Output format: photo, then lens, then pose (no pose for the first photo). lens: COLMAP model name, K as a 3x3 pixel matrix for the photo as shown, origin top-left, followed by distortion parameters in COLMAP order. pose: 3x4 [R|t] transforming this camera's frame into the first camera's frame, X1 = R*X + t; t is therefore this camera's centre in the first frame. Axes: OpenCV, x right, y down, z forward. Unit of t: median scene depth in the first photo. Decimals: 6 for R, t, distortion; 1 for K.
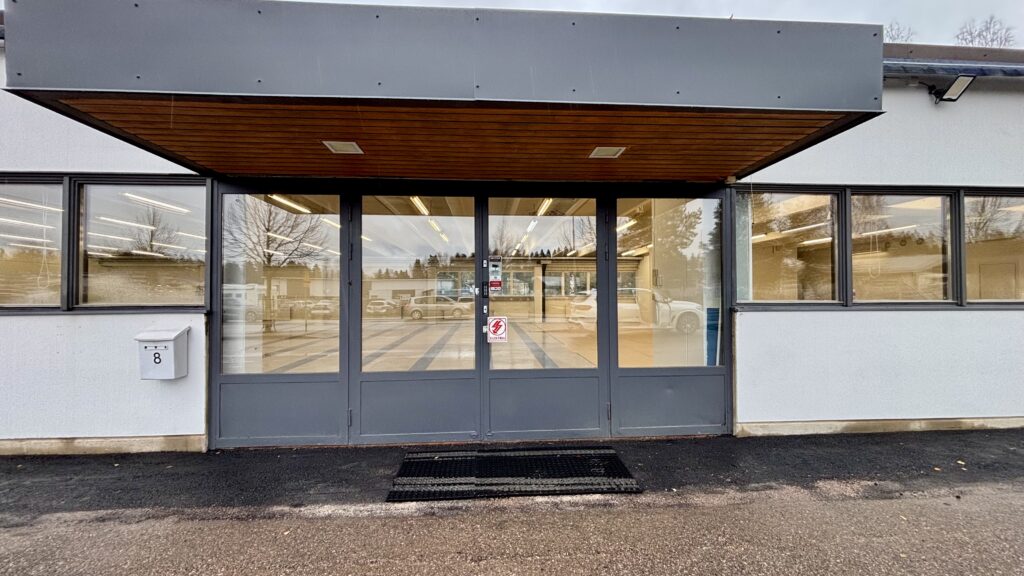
lens RADIAL K [[417.1, 0, 512.5], [0, 417.1, 288.9], [0, 0, 1]] dist [0.002516, 0.000423]
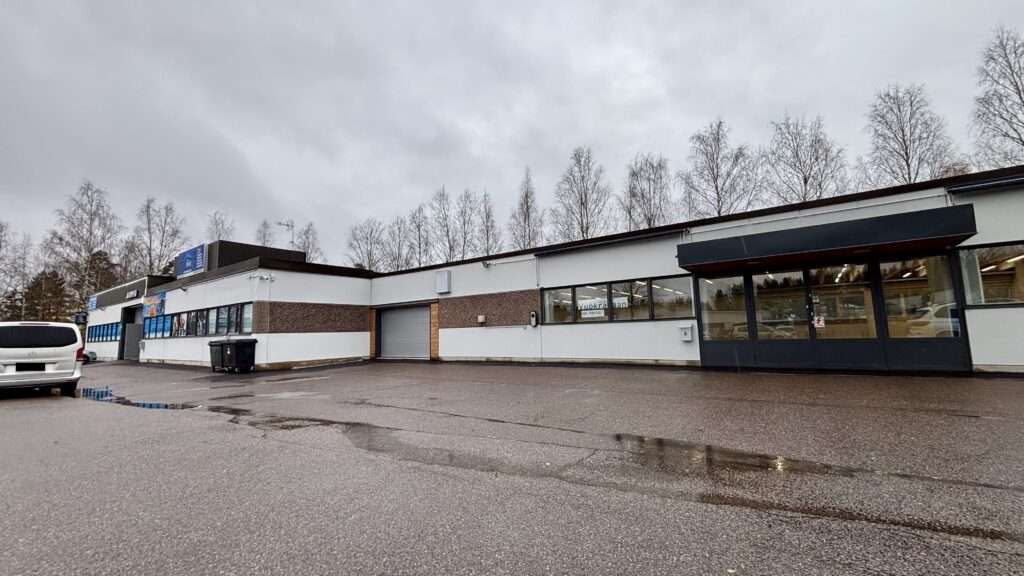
lens RADIAL K [[417.1, 0, 513.9], [0, 417.1, 288.9], [0, 0, 1]] dist [0.002516, 0.000423]
pose [[0.775860, -0.087194, -0.624851, 0.120898], [0.034918, 0.994820, -0.095464, 0.075512], [0.629938, 0.052249, 0.774886, -2.001206]]
